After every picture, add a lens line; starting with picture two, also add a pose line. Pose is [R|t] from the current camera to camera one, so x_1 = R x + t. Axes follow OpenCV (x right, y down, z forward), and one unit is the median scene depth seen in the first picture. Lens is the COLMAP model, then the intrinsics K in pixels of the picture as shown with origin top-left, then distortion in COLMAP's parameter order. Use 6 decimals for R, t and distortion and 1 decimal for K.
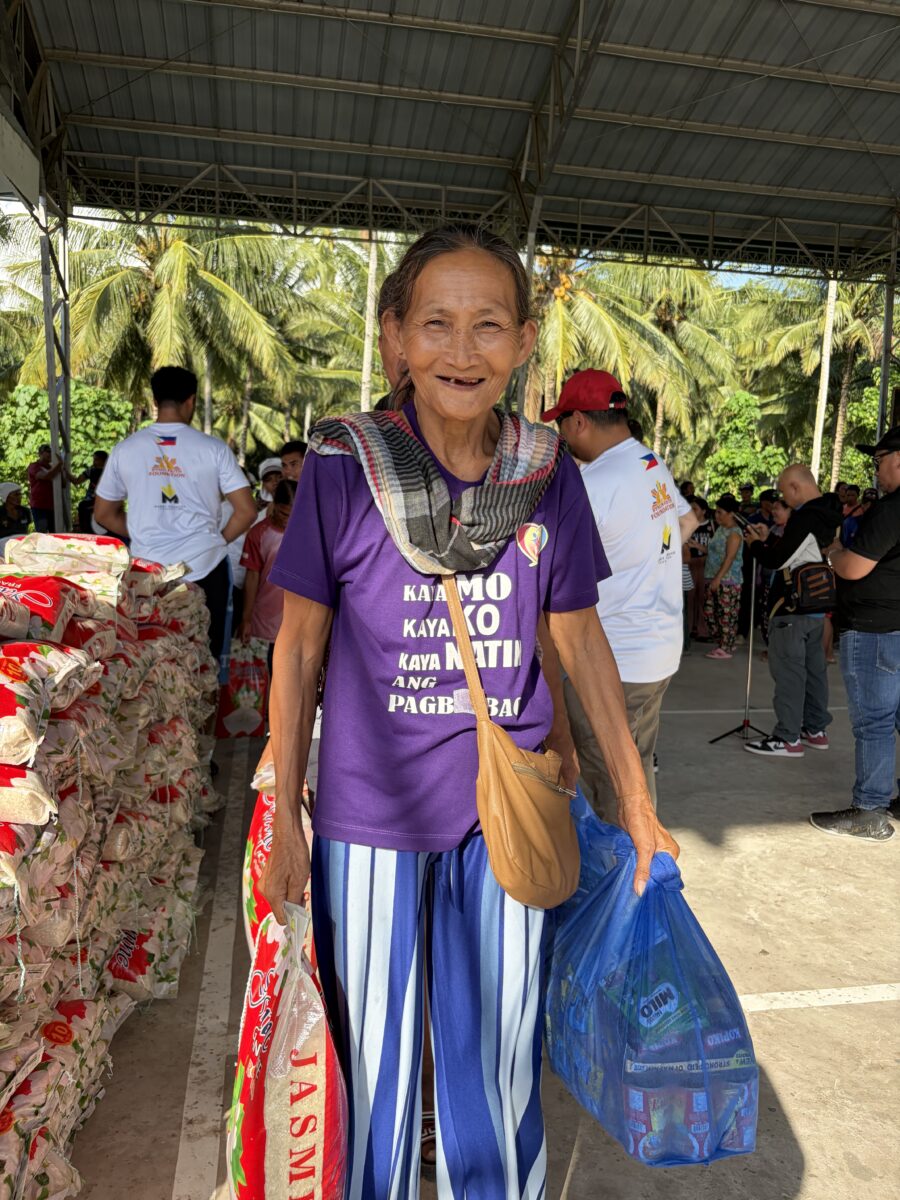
lens RADIAL K [[944.4, 0, 440.7], [0, 944.4, 599.4], [0, 0, 1]] dist [0.040733, -0.052907]
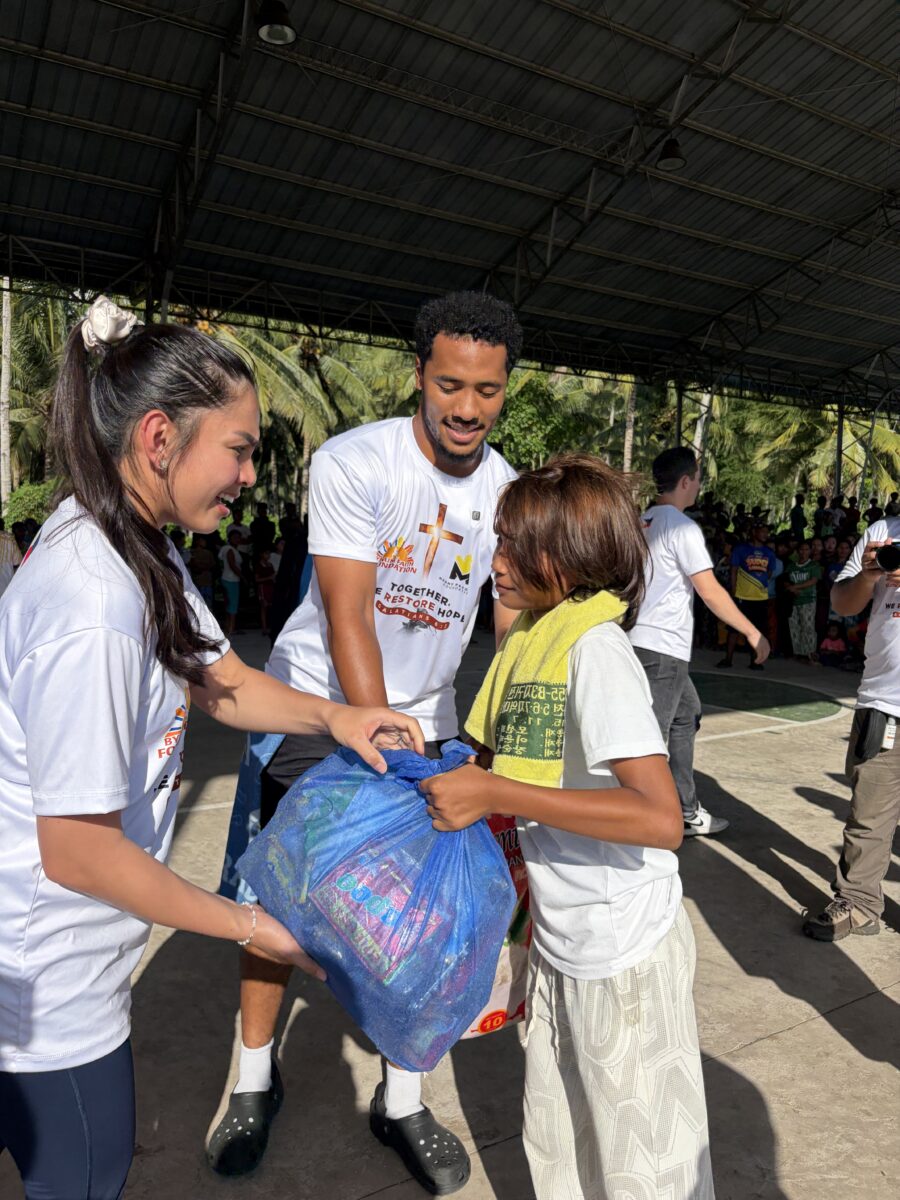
lens RADIAL K [[944.4, 0, 463.0], [0, 944.4, 594.2], [0, 0, 1]] dist [0.040733, -0.052907]
pose [[0.931951, -0.025012, 0.361720, 0.005941], [0.031545, 0.999428, -0.012167, 0.002636], [-0.361208, 0.022750, 0.932208, -0.202838]]
